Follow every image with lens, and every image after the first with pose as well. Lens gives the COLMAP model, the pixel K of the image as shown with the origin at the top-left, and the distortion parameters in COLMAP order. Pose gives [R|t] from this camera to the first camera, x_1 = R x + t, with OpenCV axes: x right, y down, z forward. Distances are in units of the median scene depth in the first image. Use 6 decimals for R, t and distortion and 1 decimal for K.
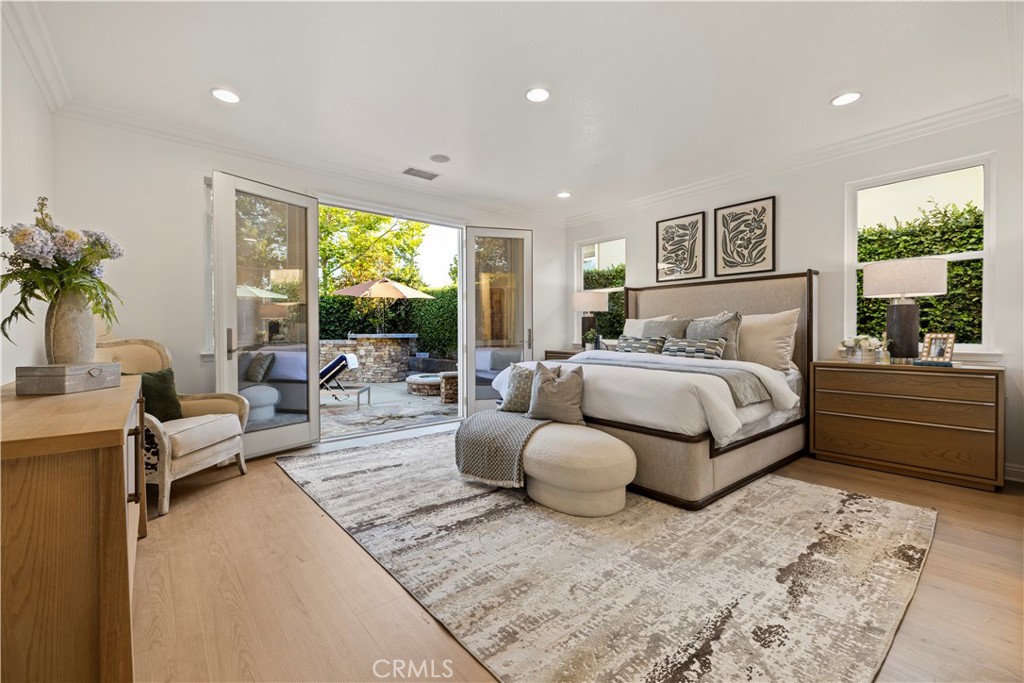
lens RADIAL K [[439.5, 0, 502.1], [0, 439.5, 337.4], [0, 0, 1]] dist [-0.003130, 0.000836]
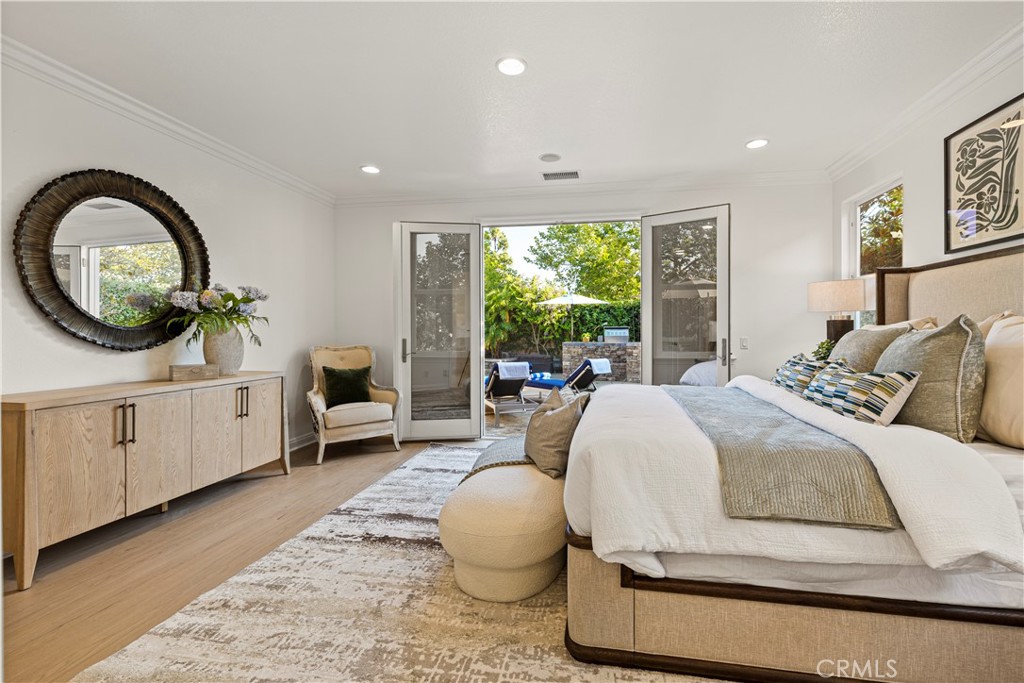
lens RADIAL K [[439.5, 0, 505.6], [0, 439.5, 335.3], [0, 0, 1]] dist [-0.003130, 0.000836]
pose [[0.649091, 0.006469, -0.760683, 0.770654], [-0.007700, 0.999968, 0.001933, -0.047142], [0.760672, 0.004603, 0.649120, 0.492313]]
